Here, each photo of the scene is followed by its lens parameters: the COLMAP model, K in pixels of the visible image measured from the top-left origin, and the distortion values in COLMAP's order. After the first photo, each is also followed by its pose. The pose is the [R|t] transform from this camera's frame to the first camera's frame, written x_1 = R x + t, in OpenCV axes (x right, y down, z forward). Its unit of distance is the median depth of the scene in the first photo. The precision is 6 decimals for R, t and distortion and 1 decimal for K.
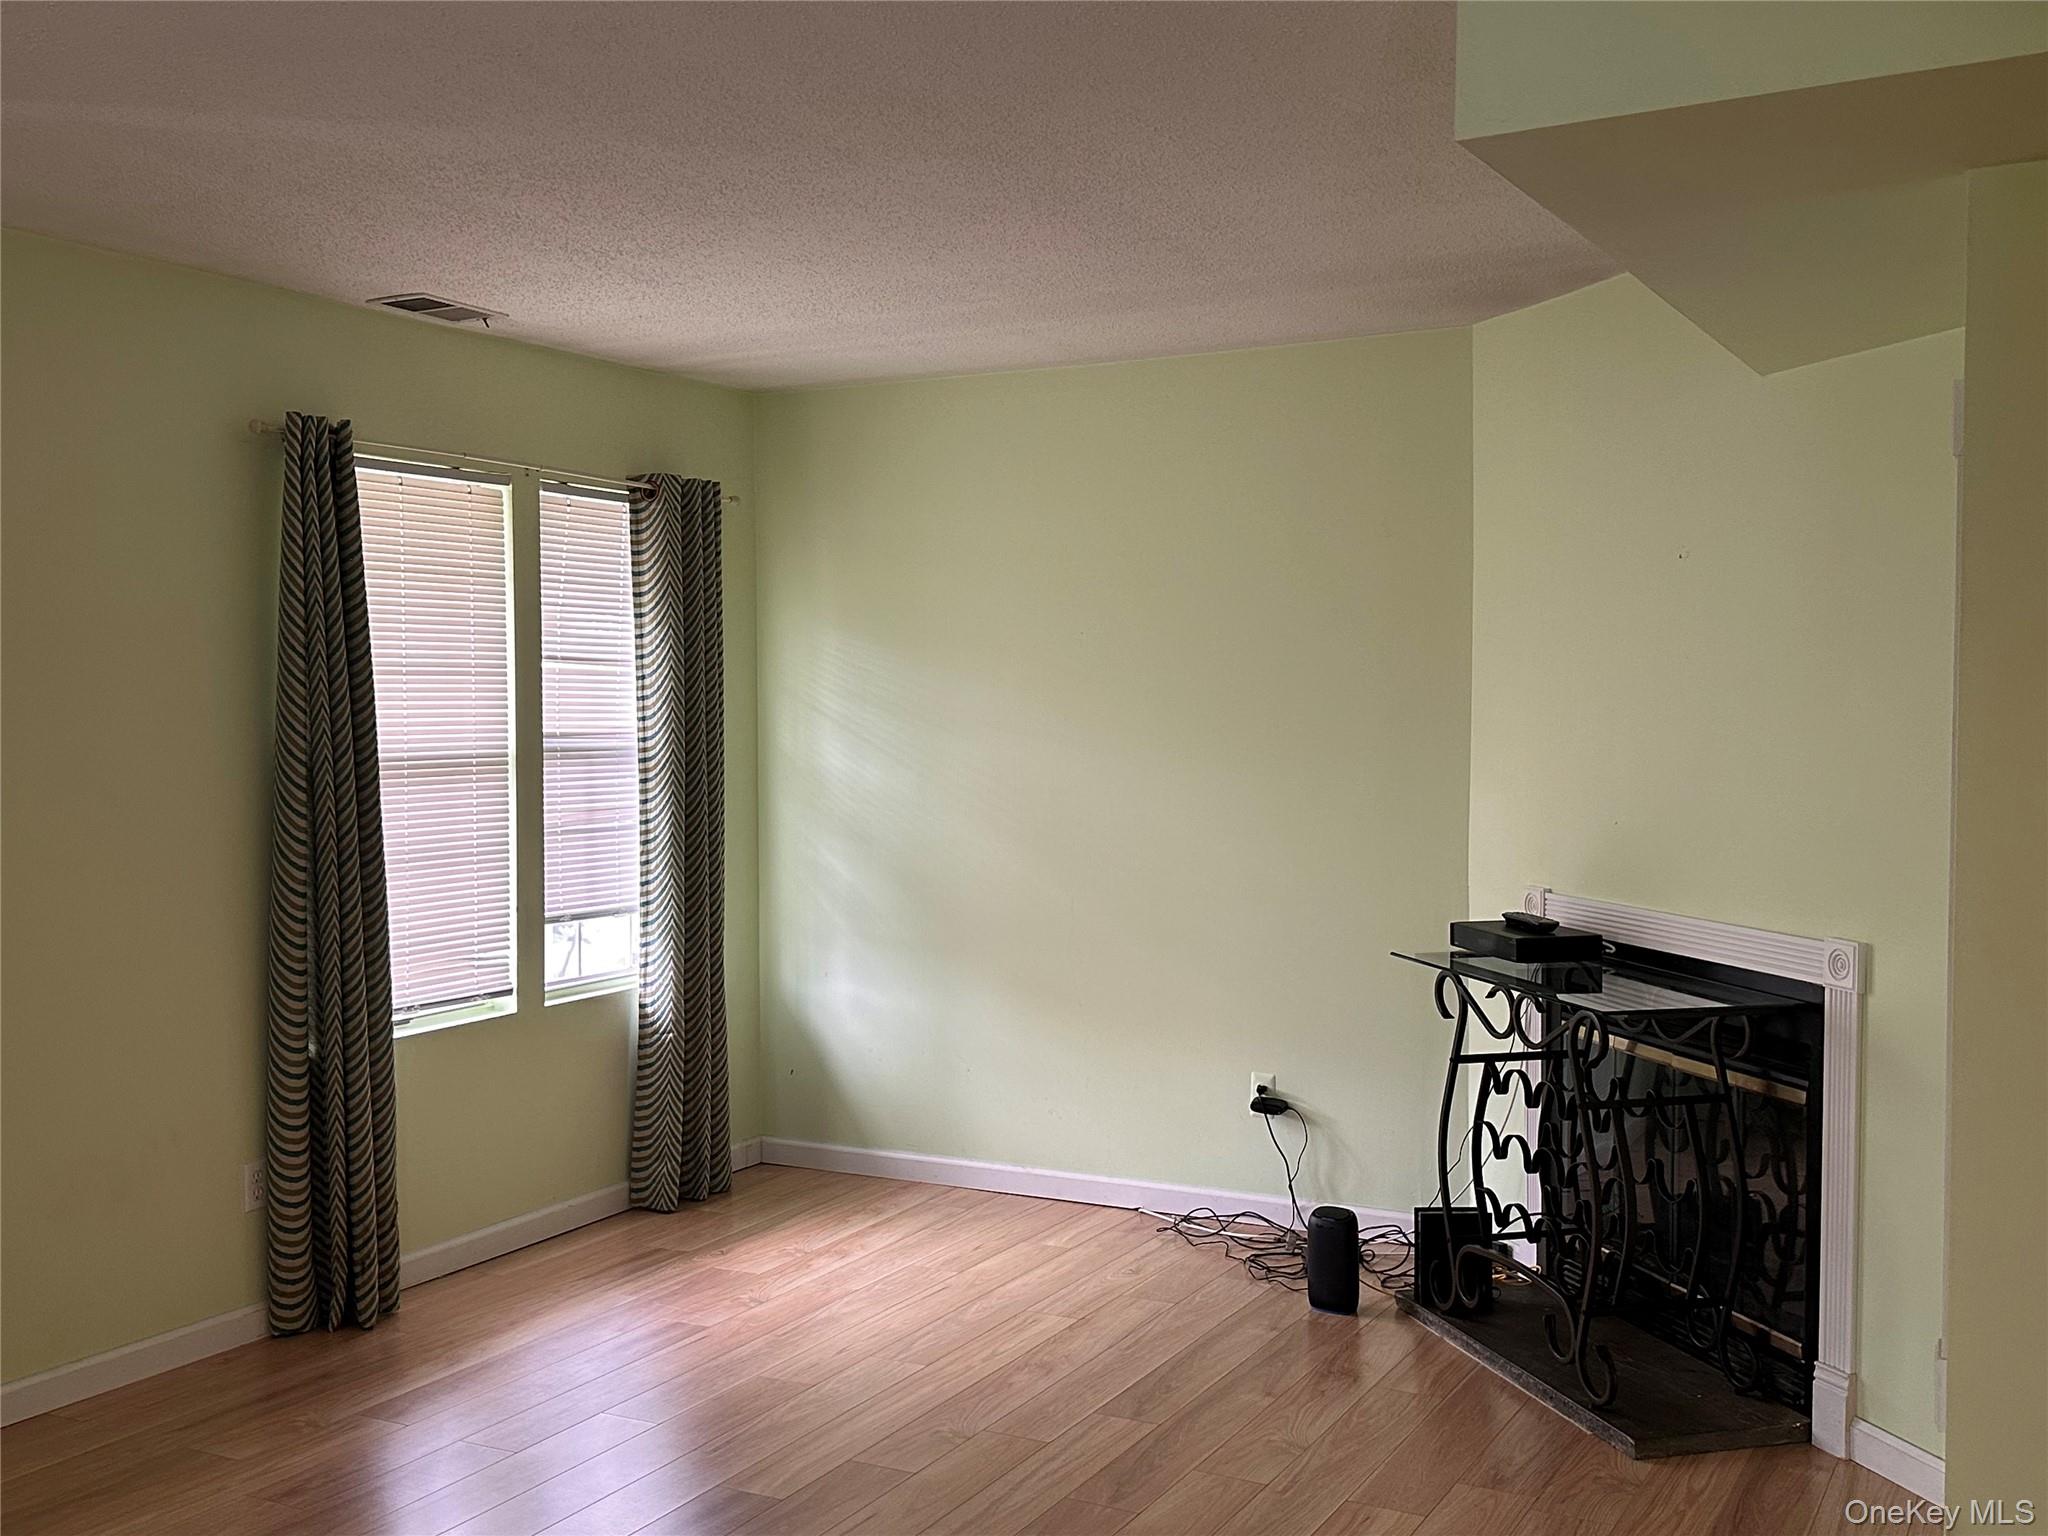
lens RADIAL K [[2019.9, 0, 1024.6], [0, 2019.9, 766.4], [0, 0, 1]] dist [0.181269, -0.389826]
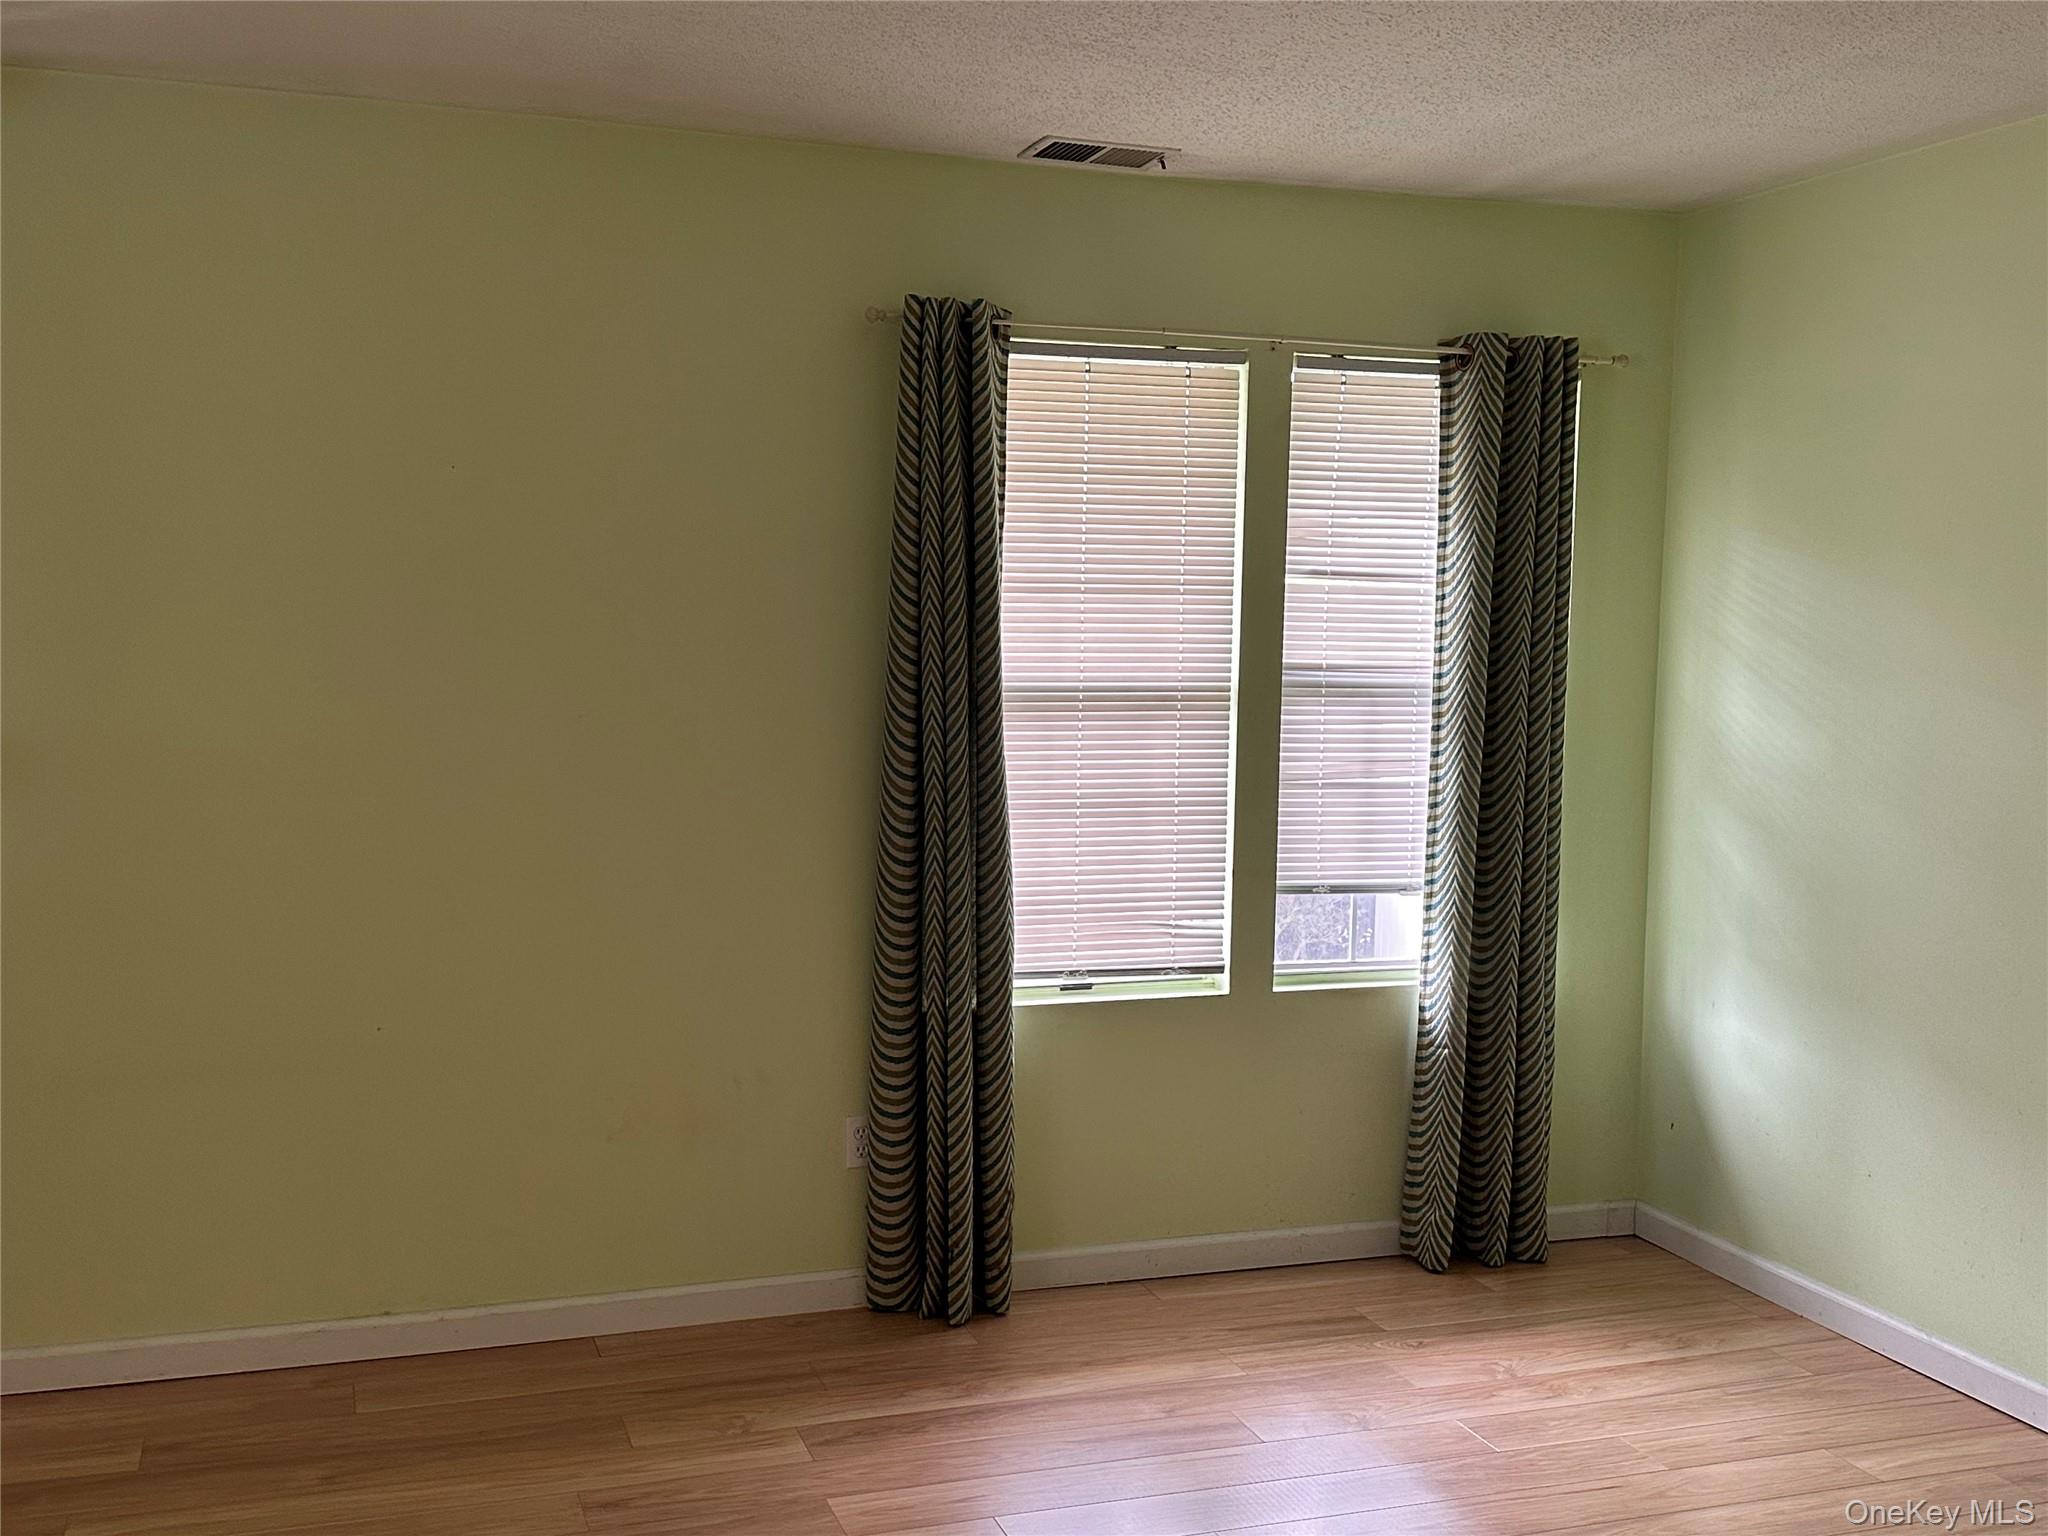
lens RADIAL K [[2019.9, 0, 1024.6], [0, 2019.9, 766.4], [0, 0, 1]] dist [0.181269, -0.389826]
pose [[0.728221, 0.068619, -0.681899, 0.250168], [-0.040232, 0.997539, 0.057417, -0.017959], [0.684161, -0.014378, 0.729190, 0.326489]]
